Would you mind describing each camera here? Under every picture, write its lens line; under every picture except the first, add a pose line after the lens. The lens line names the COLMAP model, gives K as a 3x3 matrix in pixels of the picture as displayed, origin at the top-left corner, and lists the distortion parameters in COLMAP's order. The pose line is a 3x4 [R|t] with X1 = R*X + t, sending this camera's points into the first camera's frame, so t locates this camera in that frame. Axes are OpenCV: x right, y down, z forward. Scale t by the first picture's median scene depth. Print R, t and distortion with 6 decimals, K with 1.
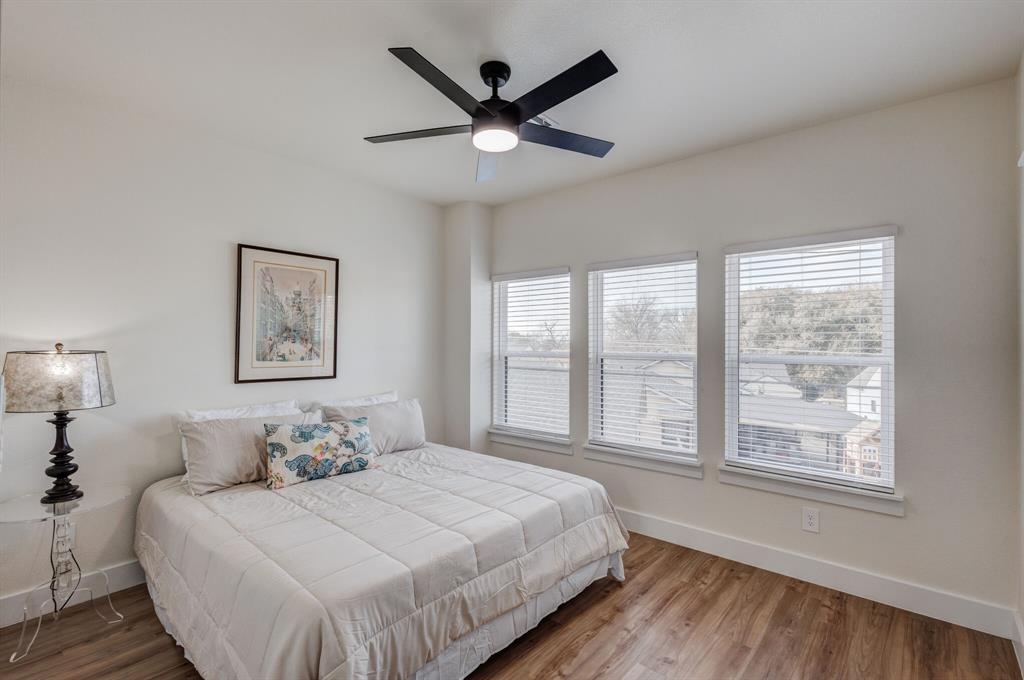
lens RADIAL K [[470.3, 0, 517.1], [0, 470.3, 338.9], [0, 0, 1]] dist [0.005095, -0.004487]
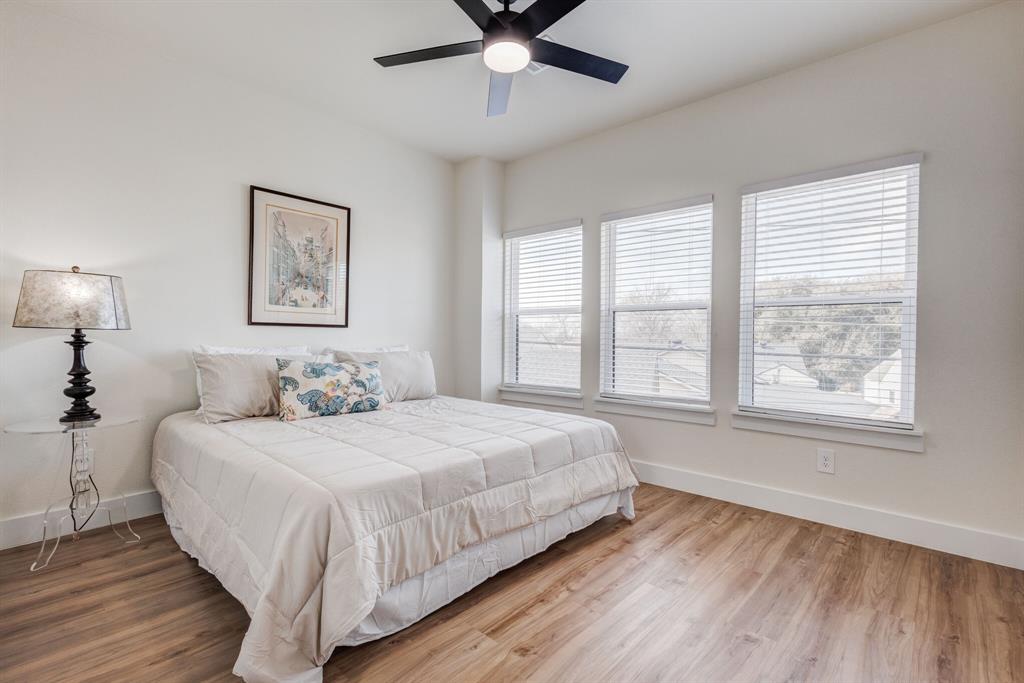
lens RADIAL K [[470.3, 0, 517.1], [0, 470.3, 340.4], [0, 0, 1]] dist [0.005095, -0.004487]
pose [[0.999636, 0.006868, -0.026086, 0.004166], [-0.006353, 0.999785, 0.019759, 0.126478], [0.026217, -0.019586, 0.999464, 0.007643]]
